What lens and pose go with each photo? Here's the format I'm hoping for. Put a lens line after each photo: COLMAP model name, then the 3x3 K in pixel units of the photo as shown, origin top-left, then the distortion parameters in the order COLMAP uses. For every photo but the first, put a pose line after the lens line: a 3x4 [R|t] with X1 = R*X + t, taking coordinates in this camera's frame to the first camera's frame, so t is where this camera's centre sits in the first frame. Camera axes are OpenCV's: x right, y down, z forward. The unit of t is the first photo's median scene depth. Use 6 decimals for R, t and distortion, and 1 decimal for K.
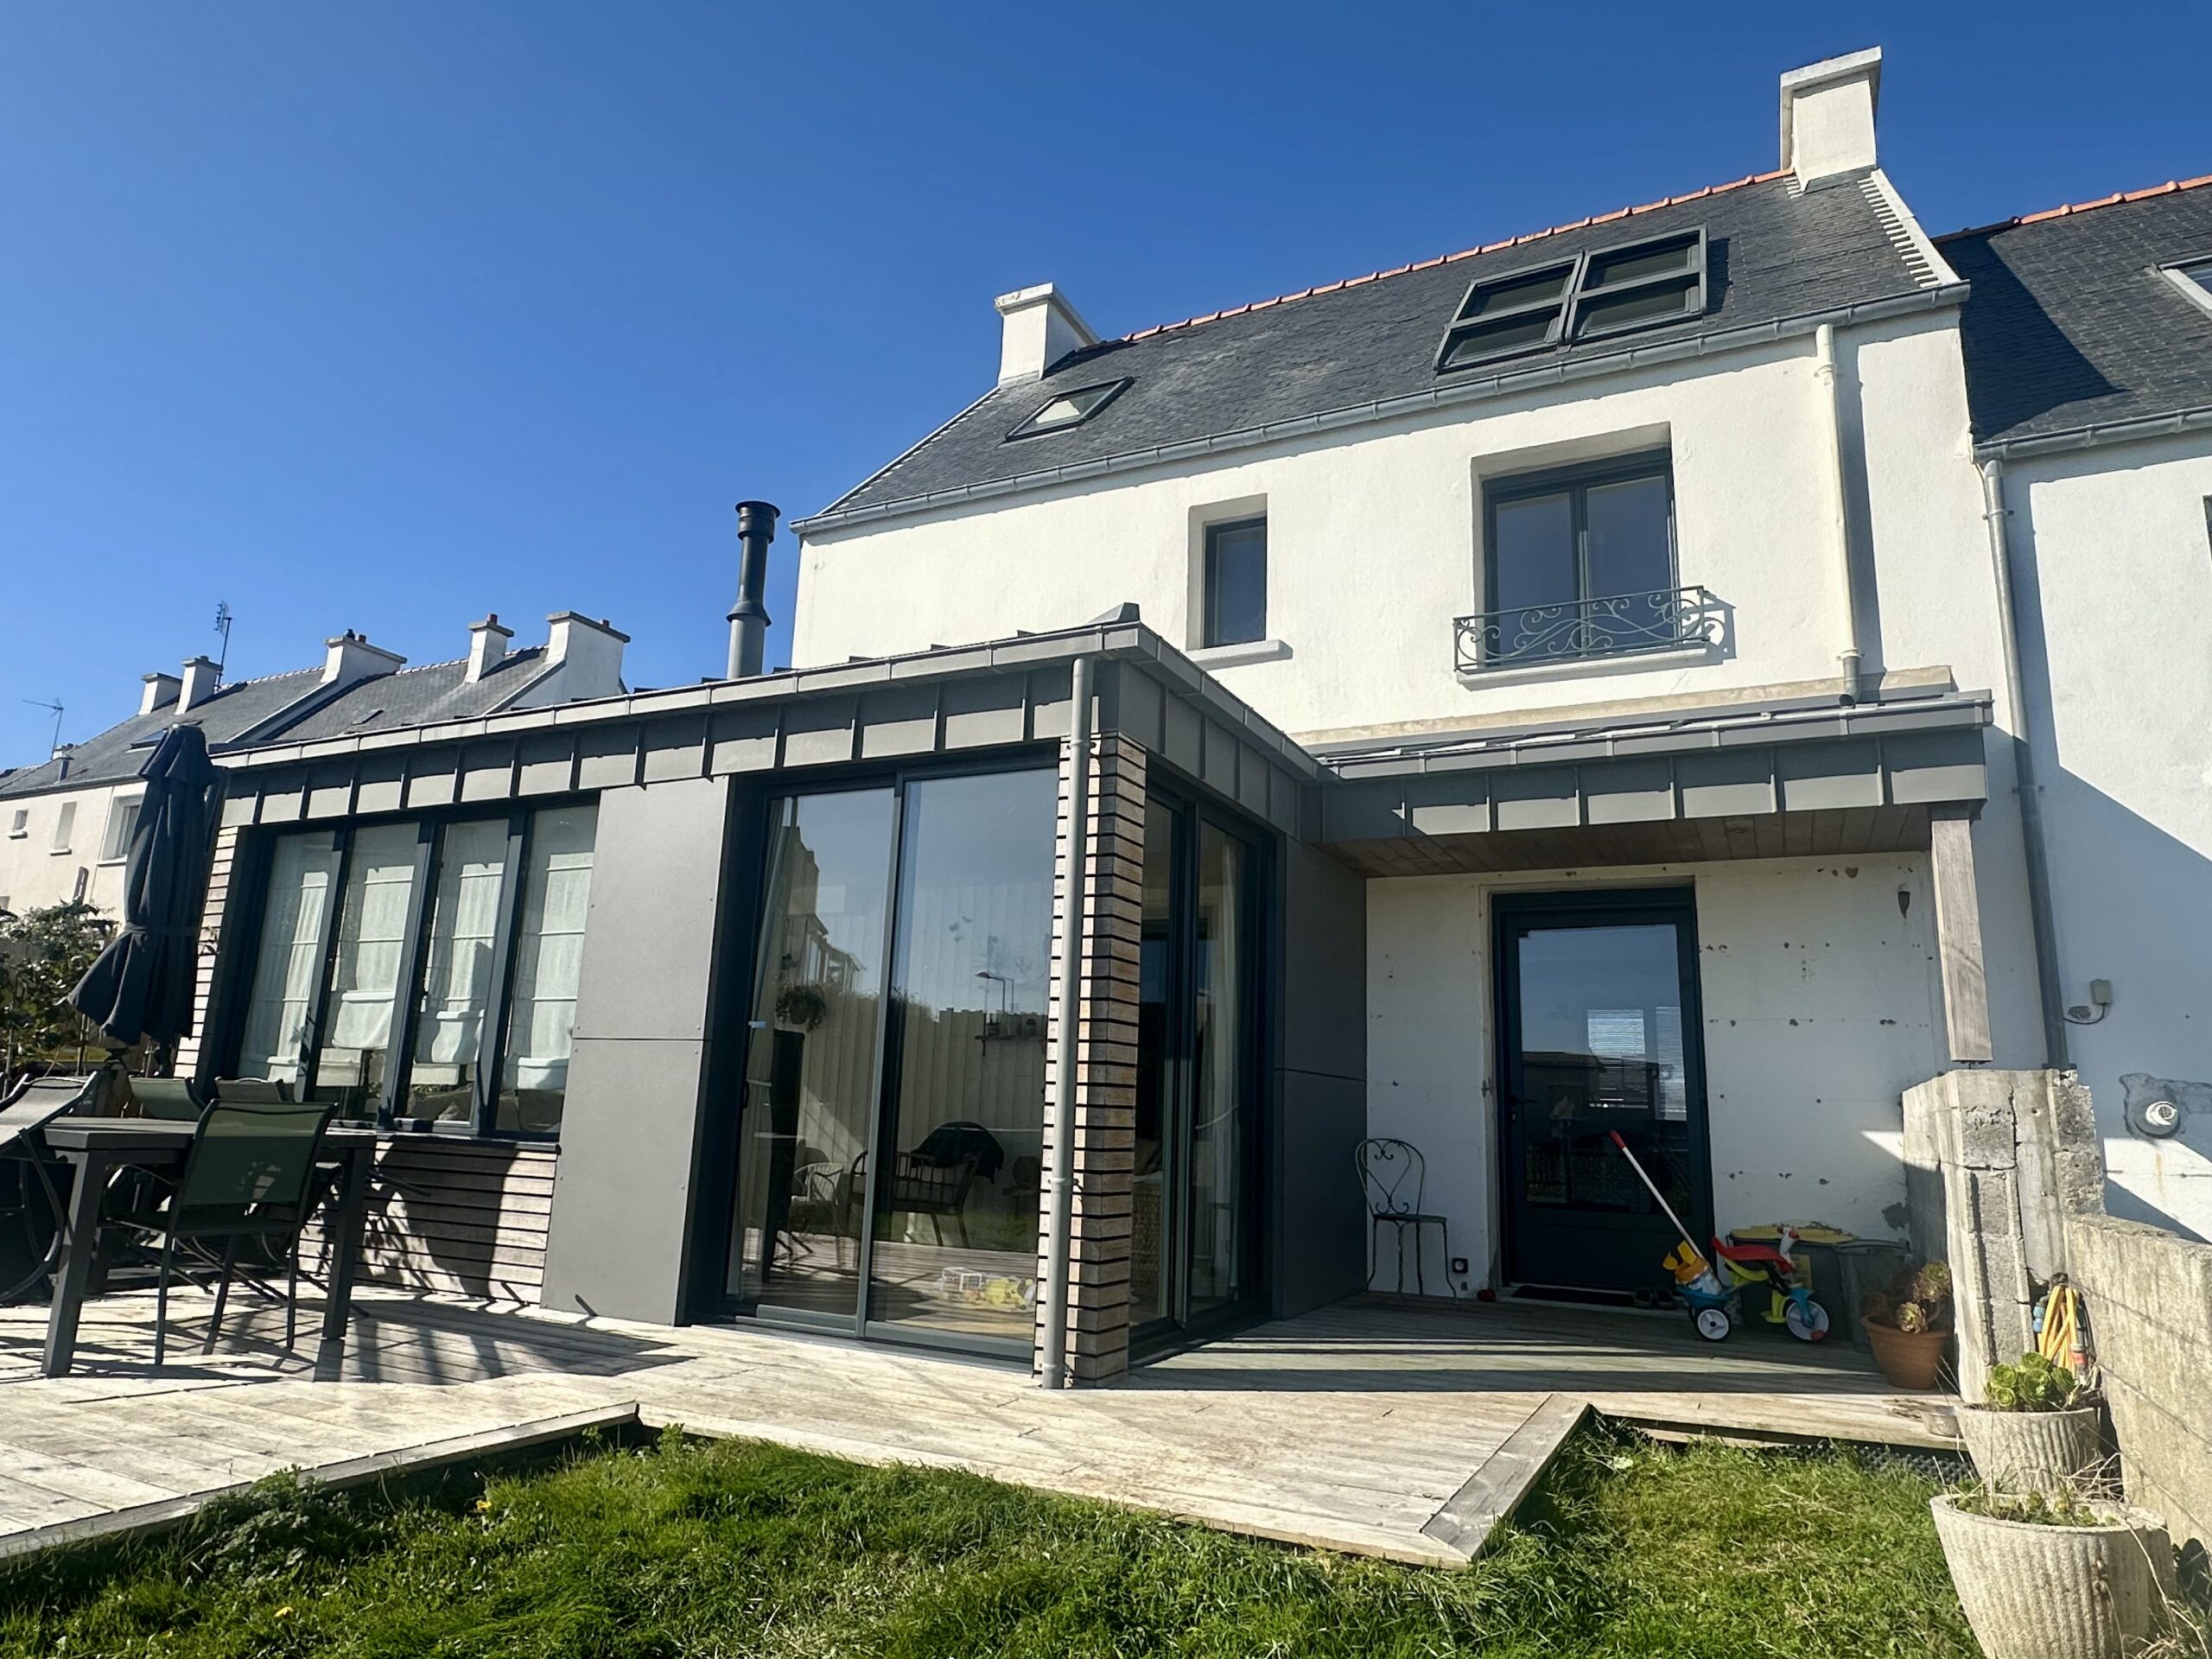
lens RADIAL K [[1336.2, 0, 1106.0], [0, 1336.2, 829.5], [0, 0, 1]] dist [-0.002161, -0.000997]
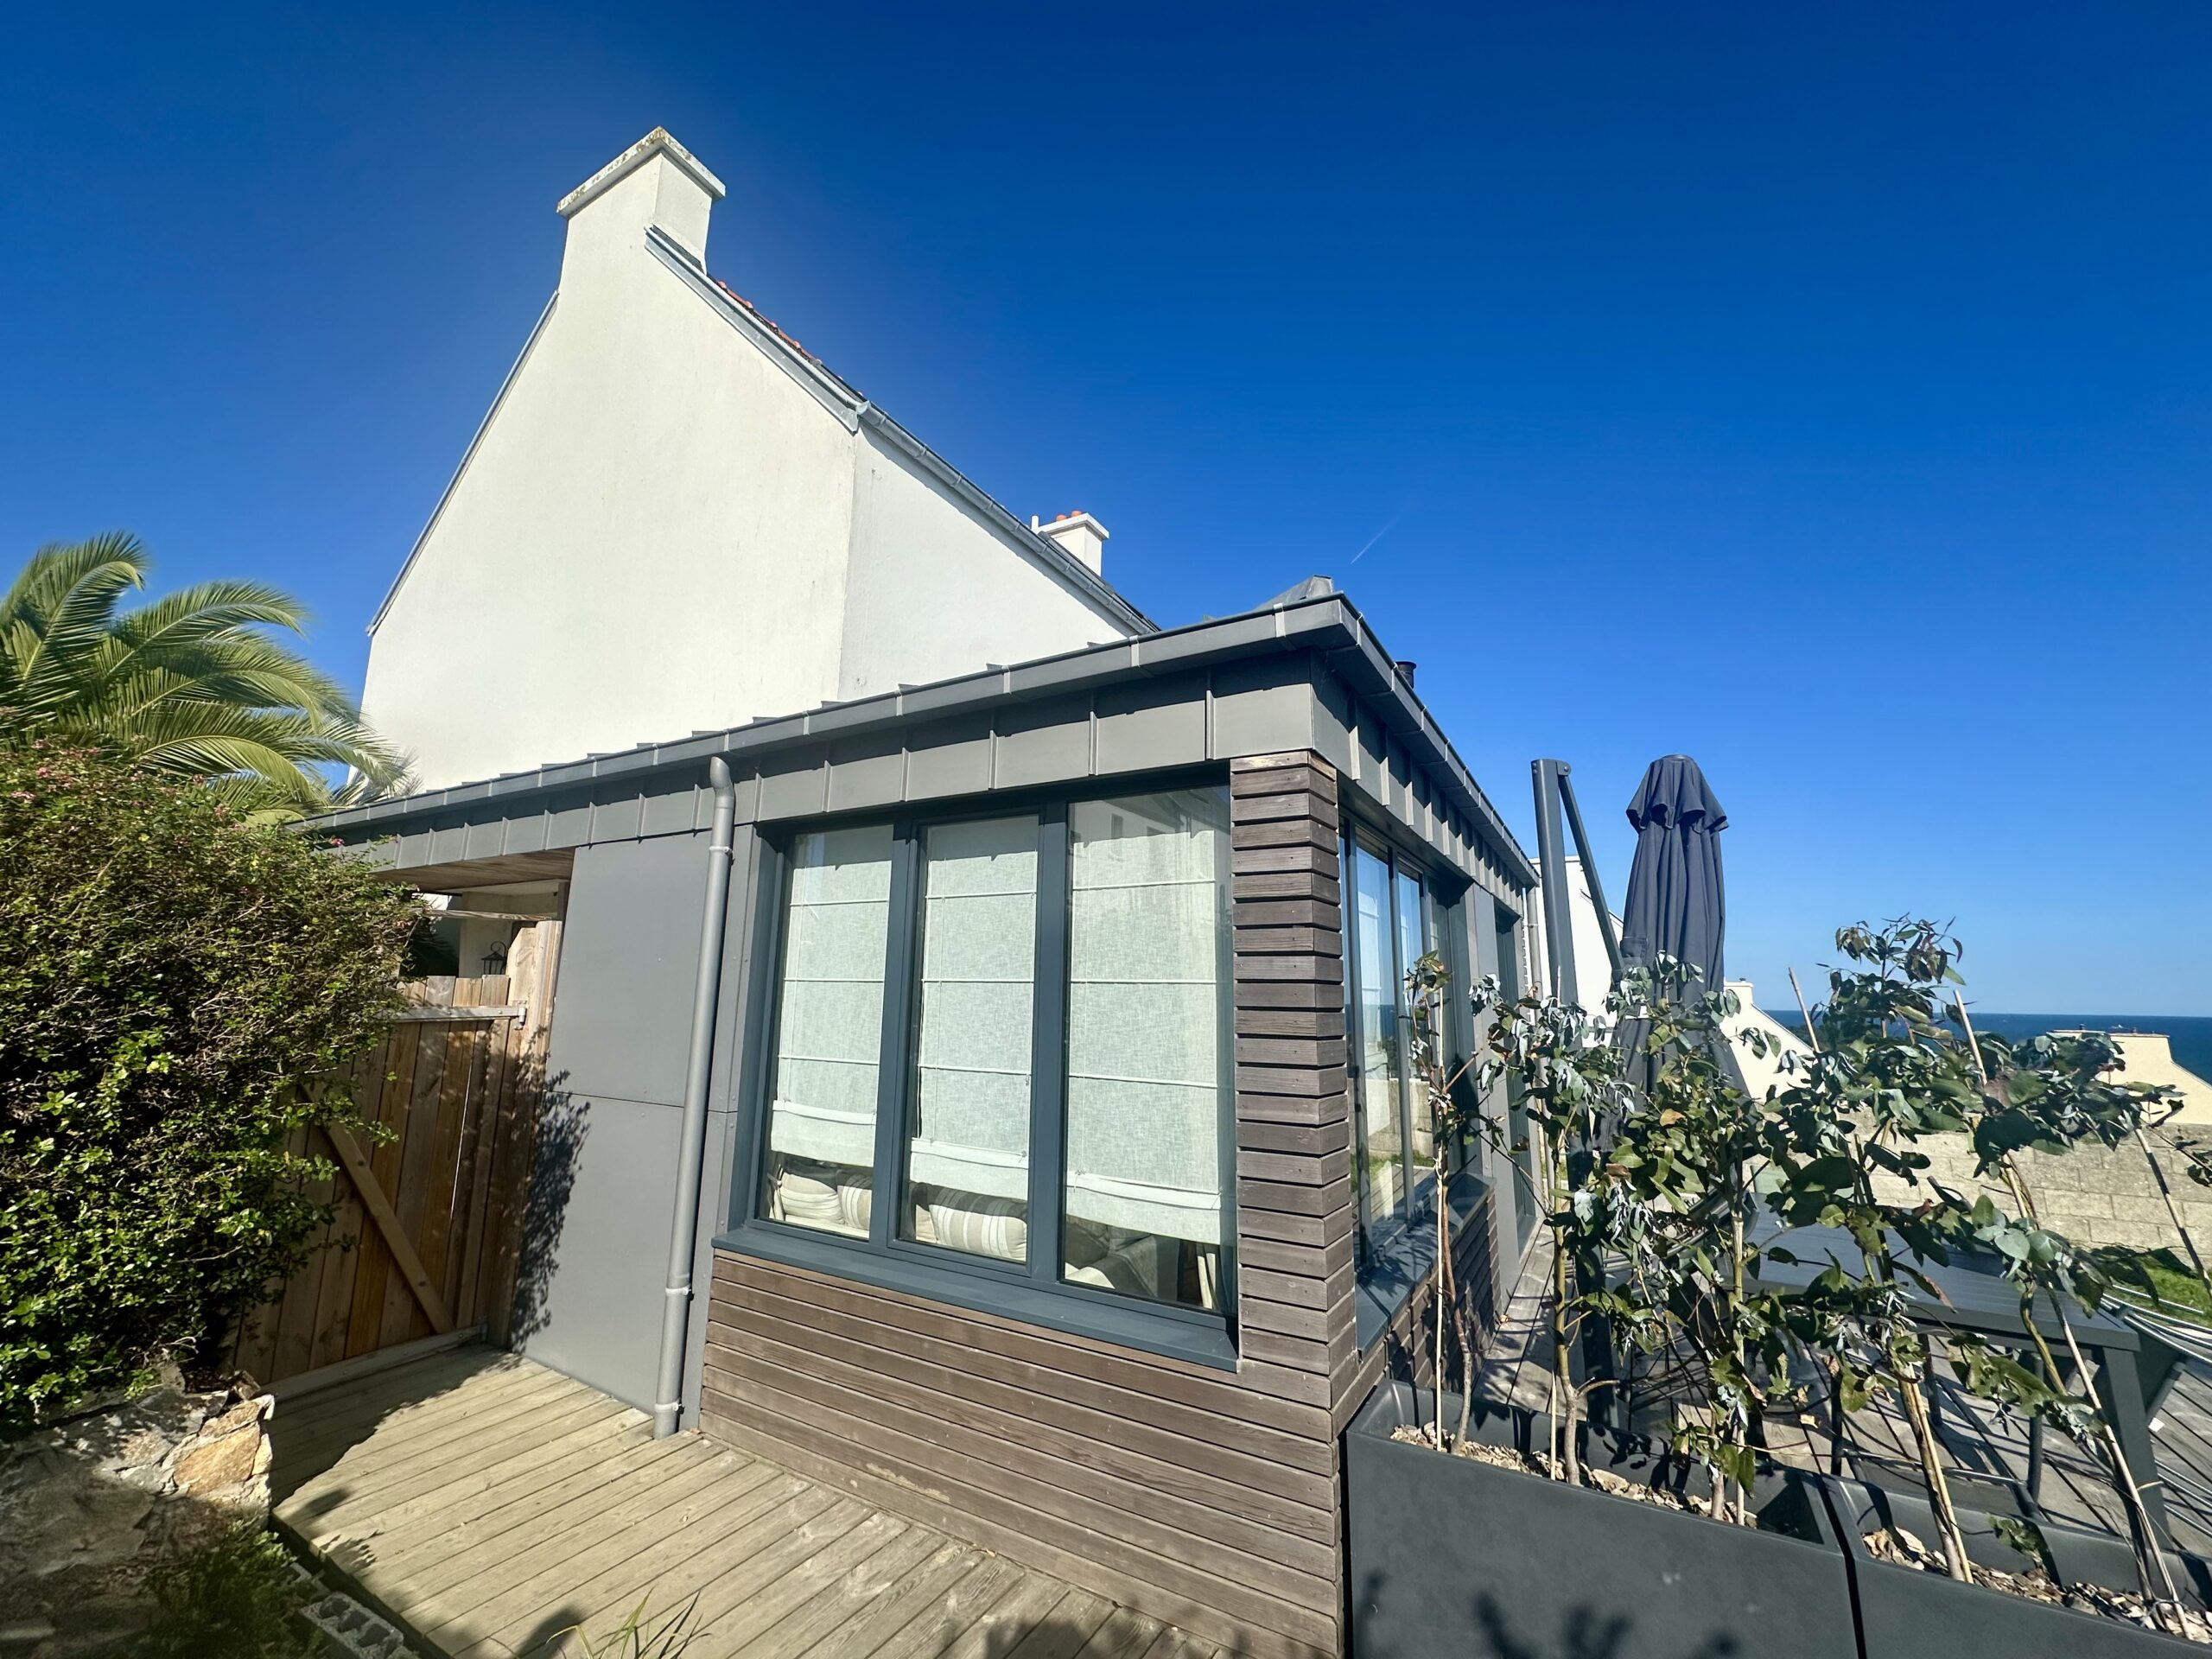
lens RADIAL K [[877.4, 0, 1106.0], [0, 877.4, 829.5], [0, 0, 1]] dist [0.001415, 0.000085]
pose [[0.058801, 0.149171, 0.987061, -1.123751], [-0.219615, 0.966481, -0.132978, 0.099898], [-0.973813, -0.208954, 0.089591, 1.168690]]
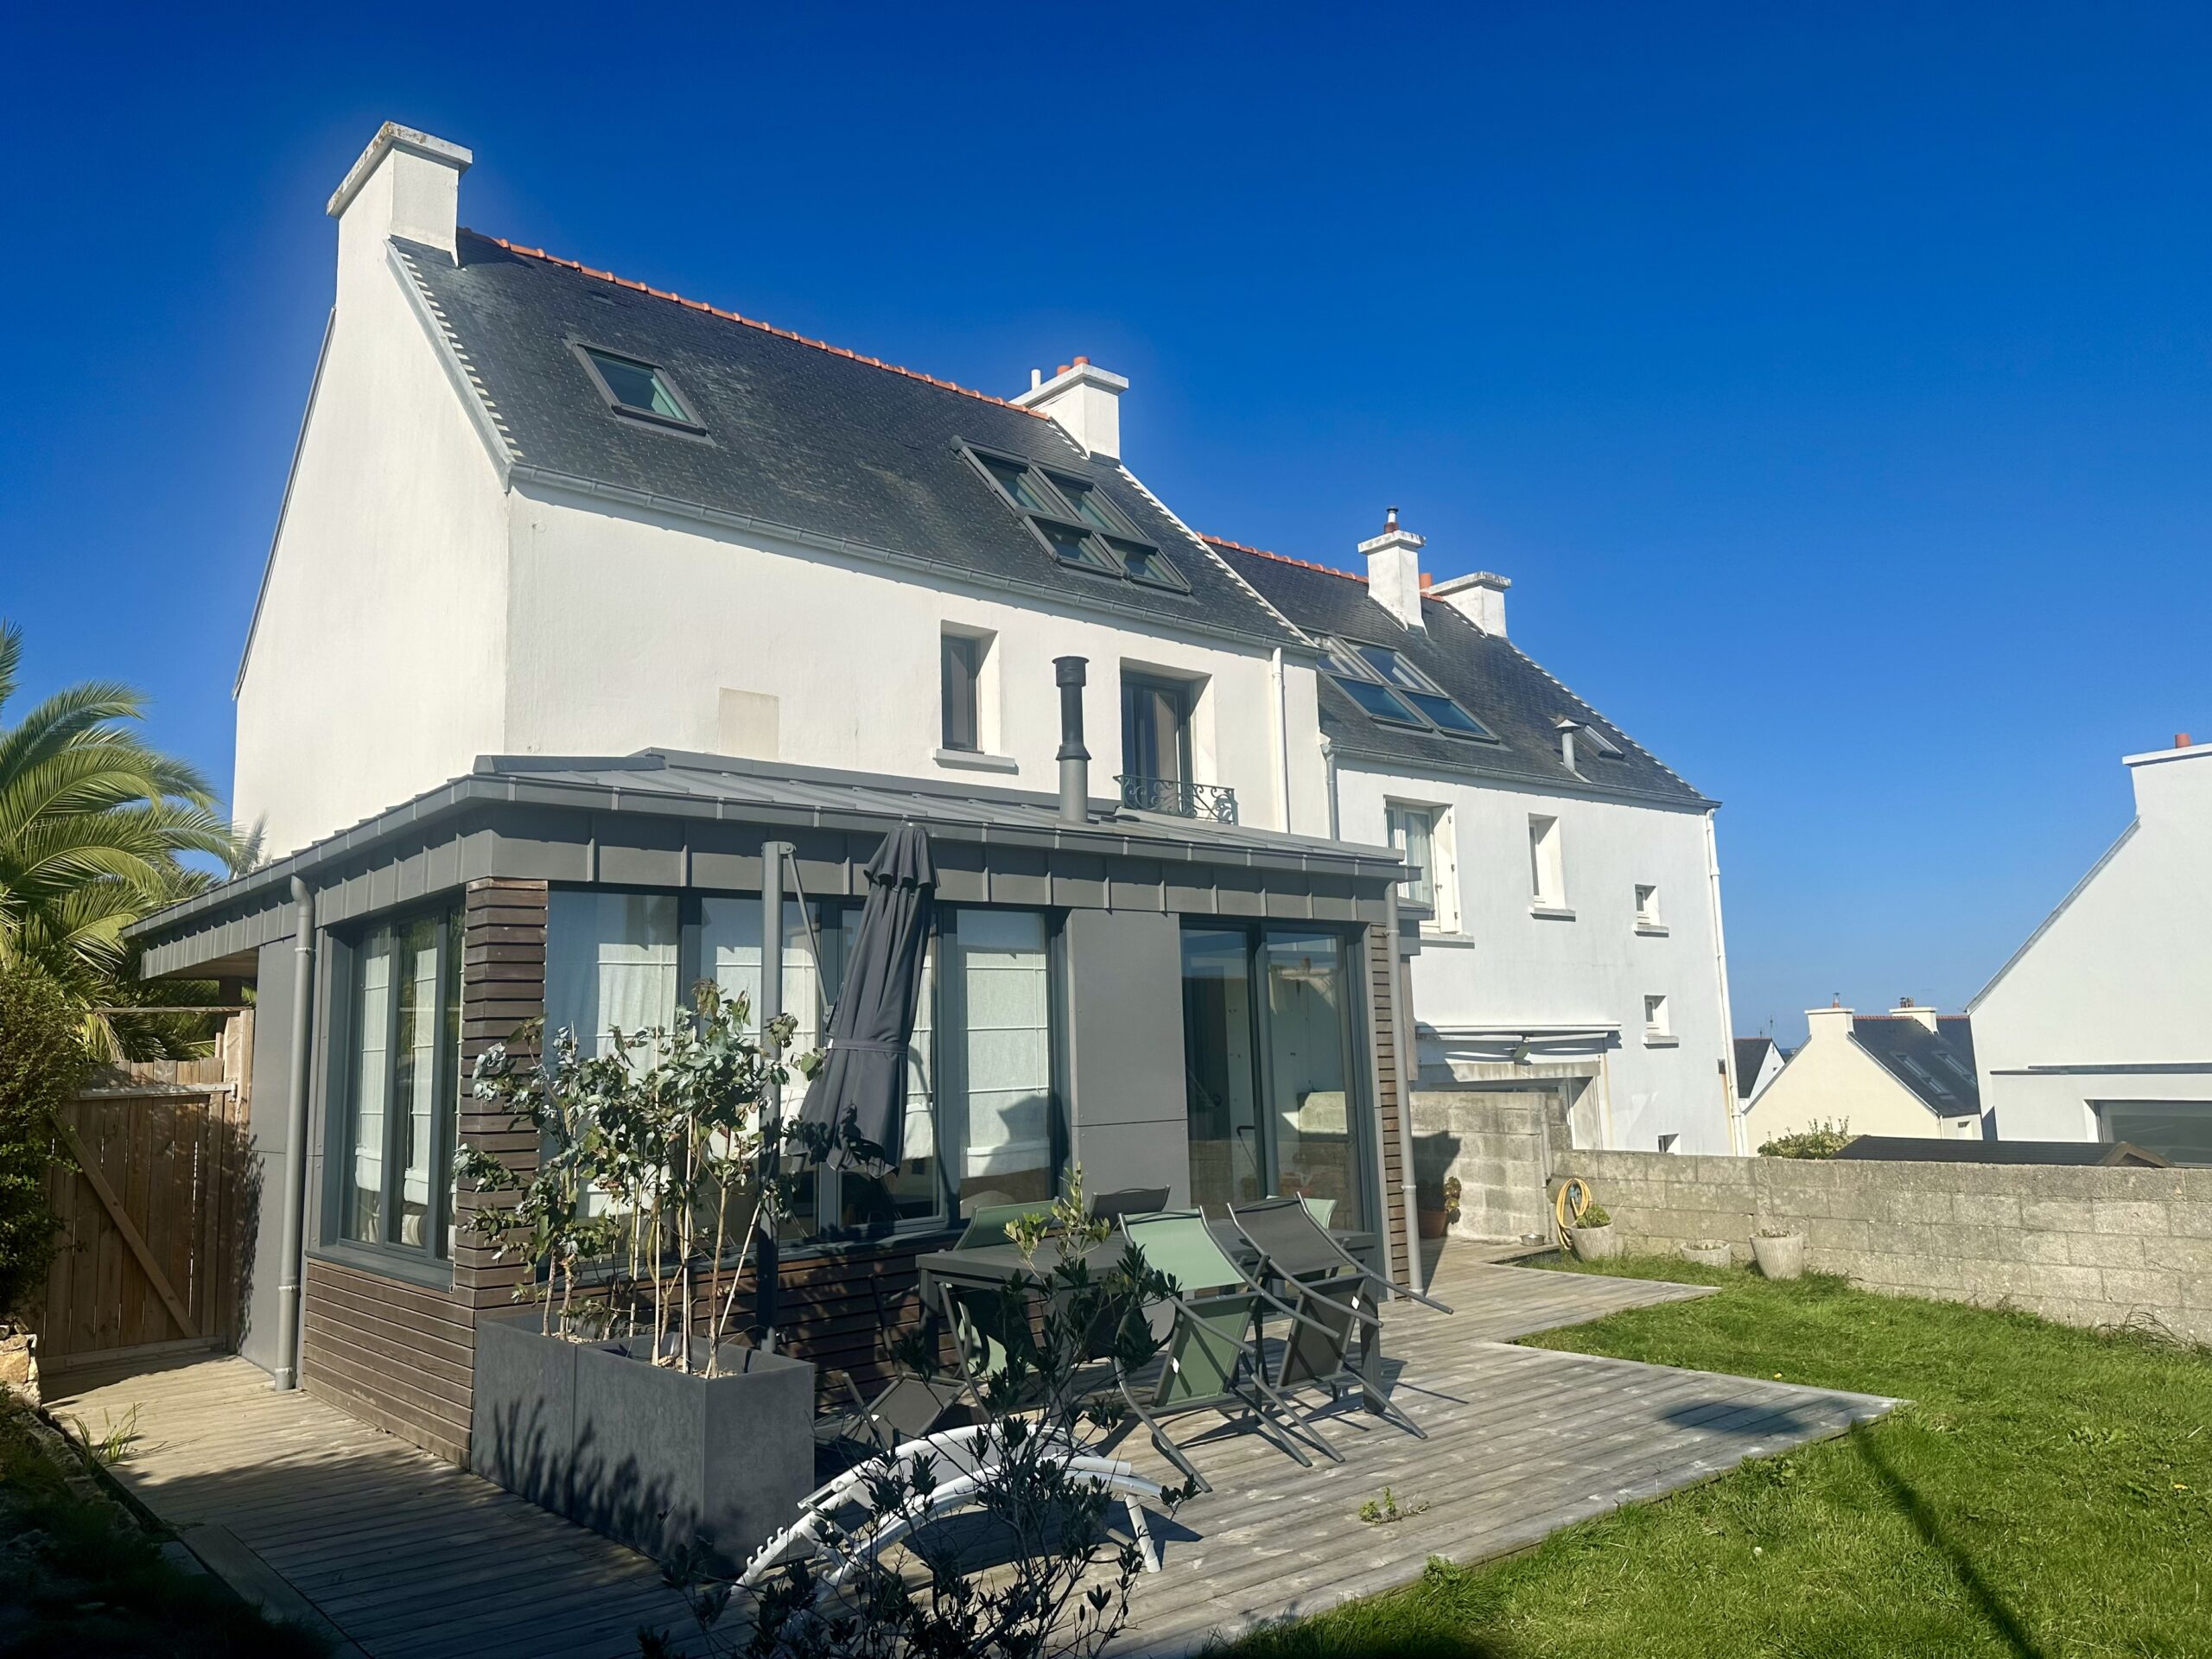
lens RADIAL K [[1573.1, 0, 1106.0], [0, 1573.1, 829.5], [0, 0, 1]] dist [0.048913, -0.055340]
pose [[0.375823, 0.087969, 0.922507, -1.498986], [-0.151548, 0.987917, -0.032467, -0.051882], [-0.914216, -0.127602, 0.384613, 0.431217]]
